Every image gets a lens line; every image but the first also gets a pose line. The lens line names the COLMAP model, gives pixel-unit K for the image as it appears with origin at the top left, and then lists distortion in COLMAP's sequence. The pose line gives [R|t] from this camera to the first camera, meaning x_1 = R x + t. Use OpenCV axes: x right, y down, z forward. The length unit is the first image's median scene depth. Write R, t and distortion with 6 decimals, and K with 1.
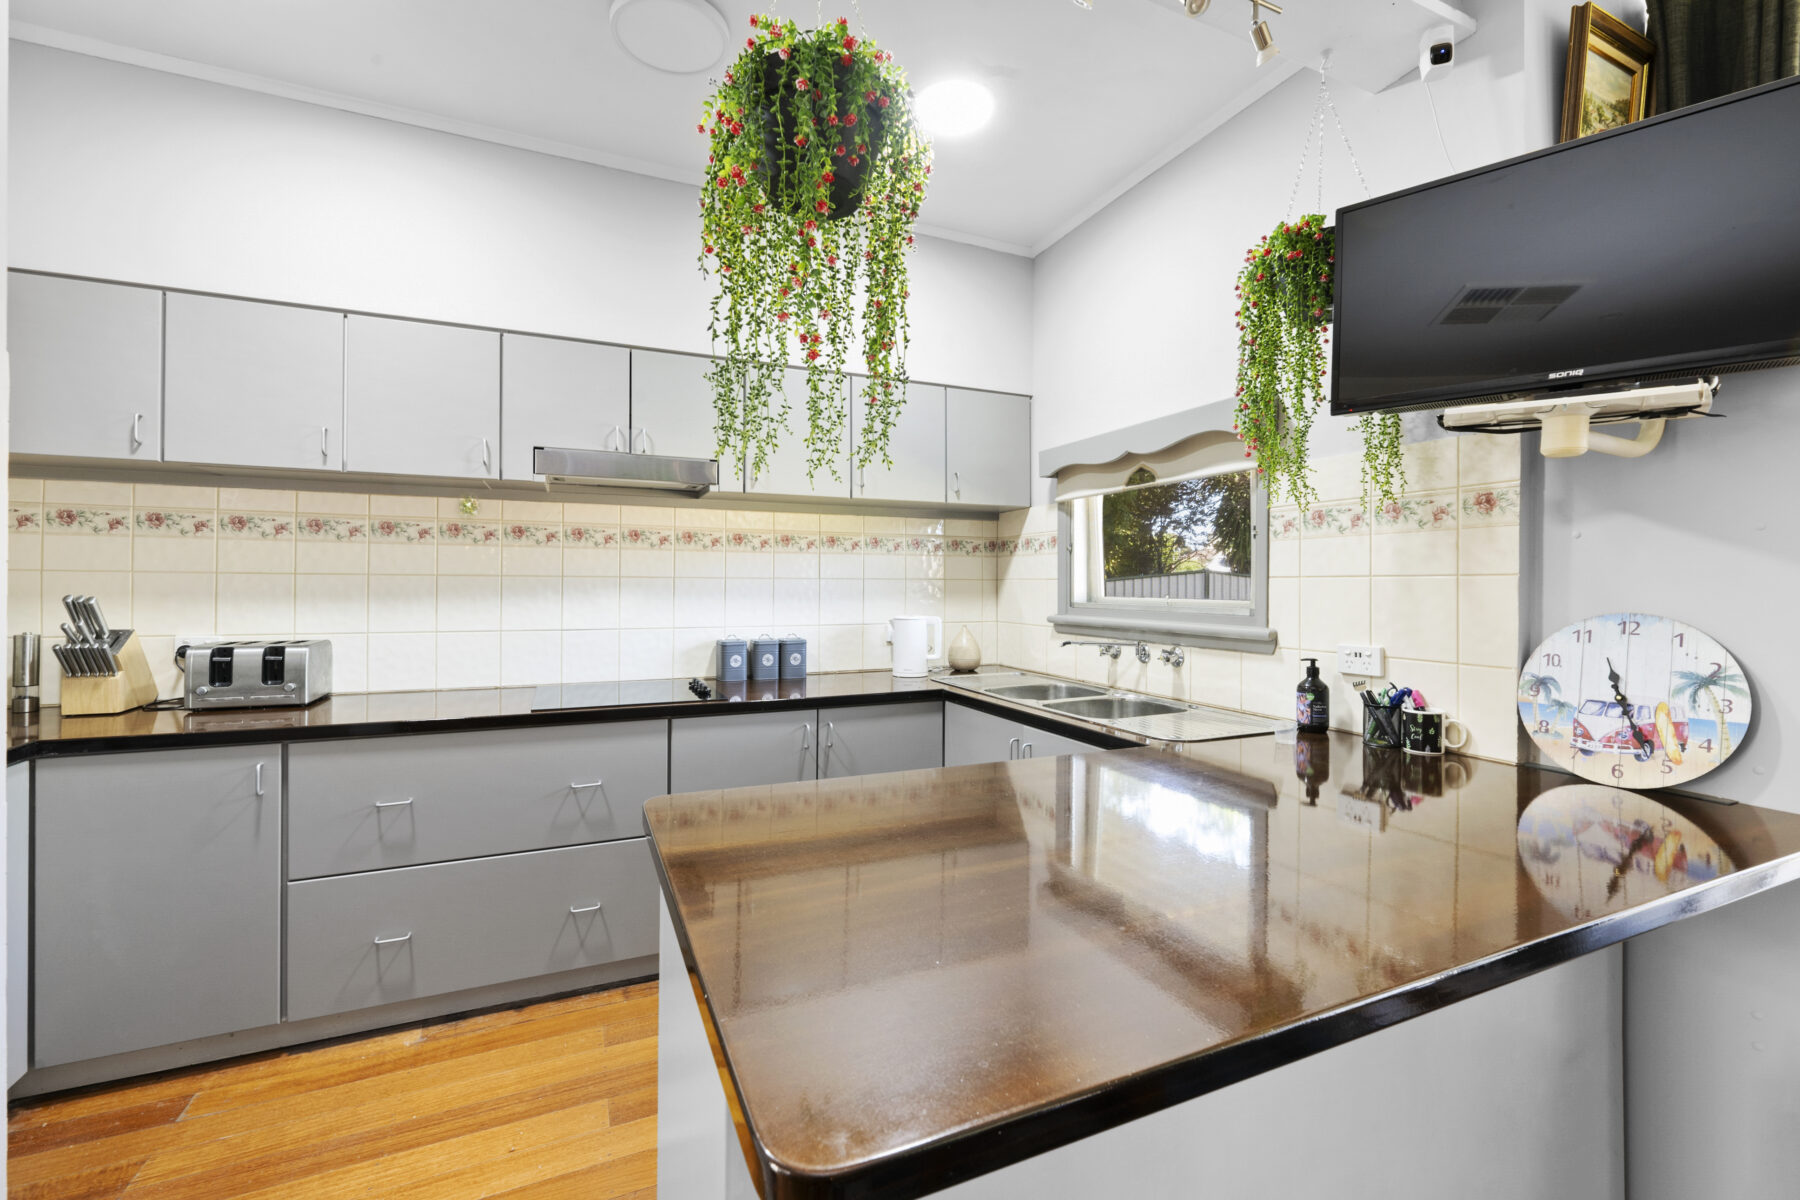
lens RADIAL K [[750.7, 0, 901.2], [0, 750.7, 591.5], [0, 0, 1]] dist [-0.000796, 0.000185]
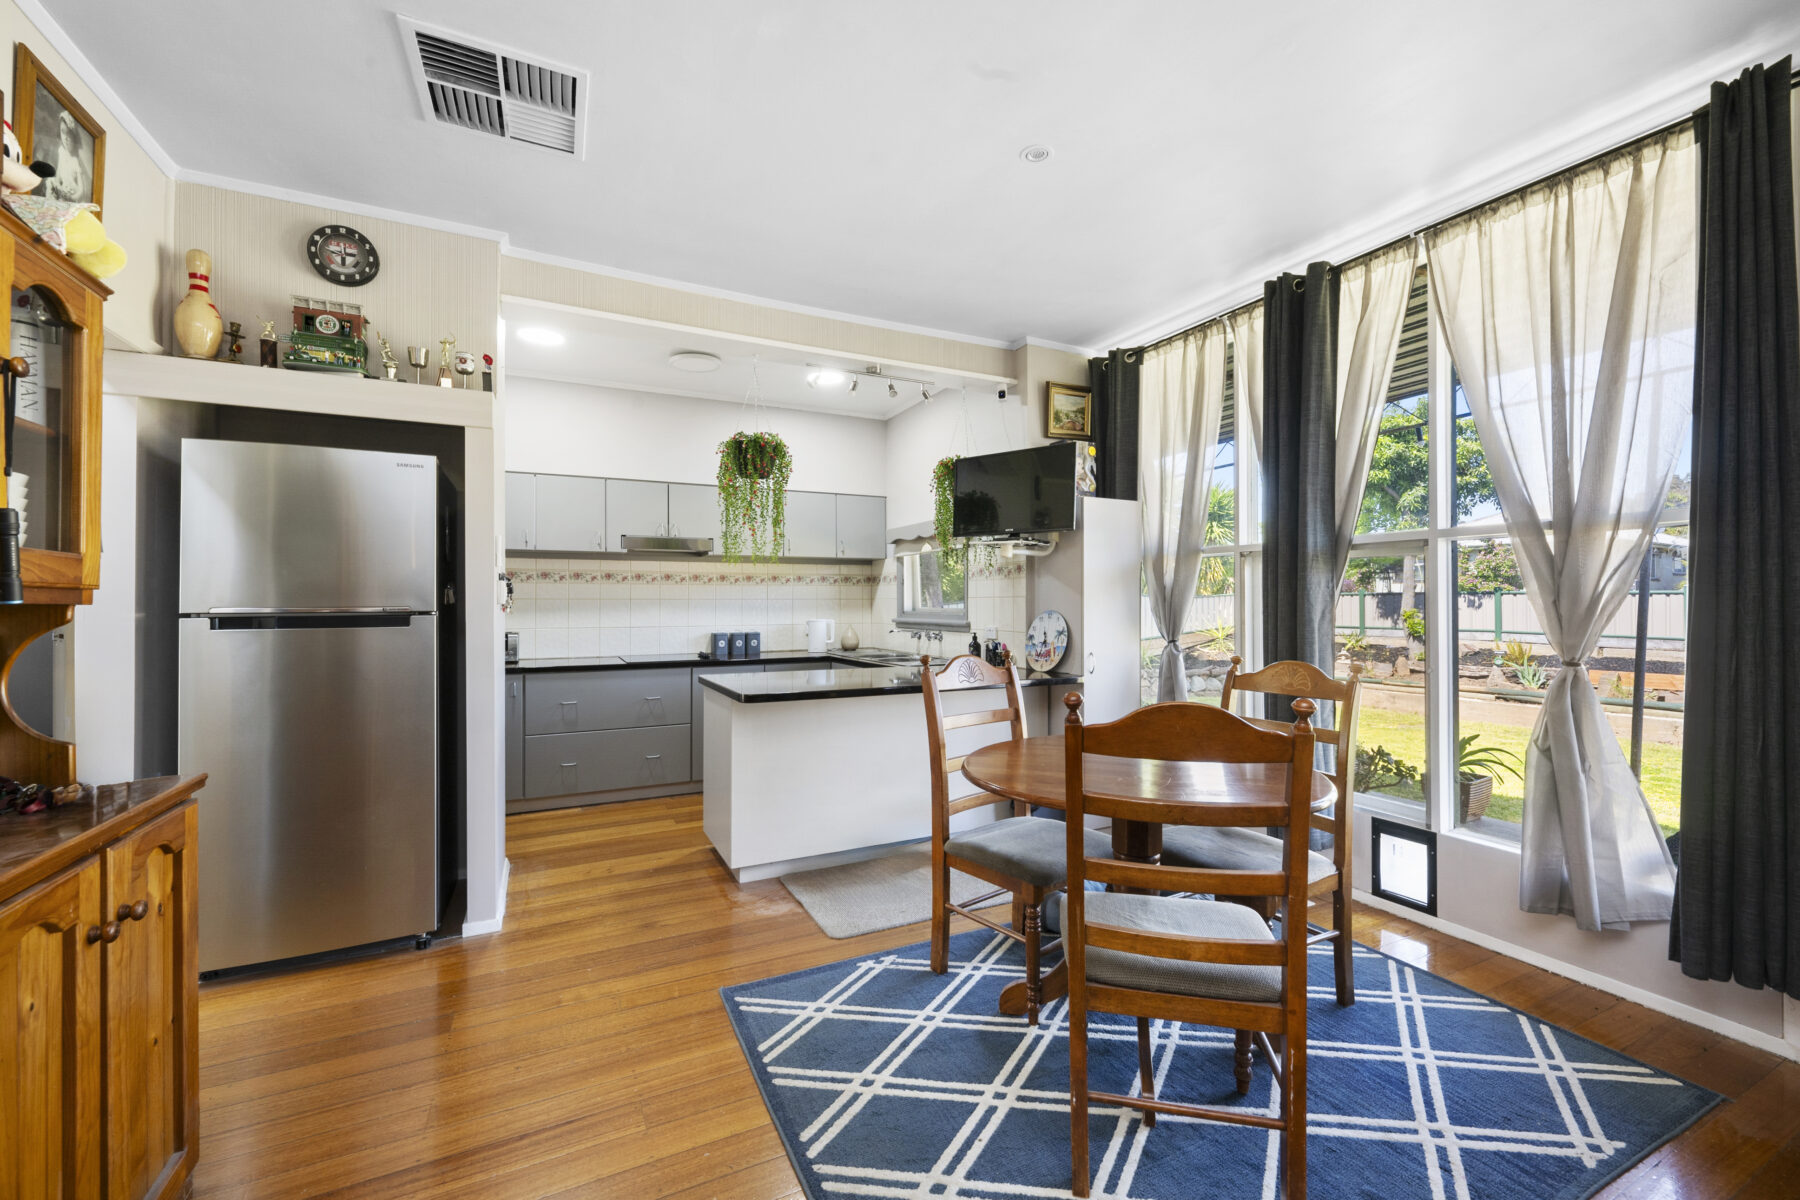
lens RADIAL K [[735.9, 0, 904.0], [0, 735.9, 608.4], [0, 0, 1]] dist [0.001561, -0.000196]
pose [[0.998835, -0.008107, 0.047577, 0.149991], [0.008155, 0.999966, -0.000823, 0.010038], [-0.047568, 0.001210, 0.998867, -0.874318]]
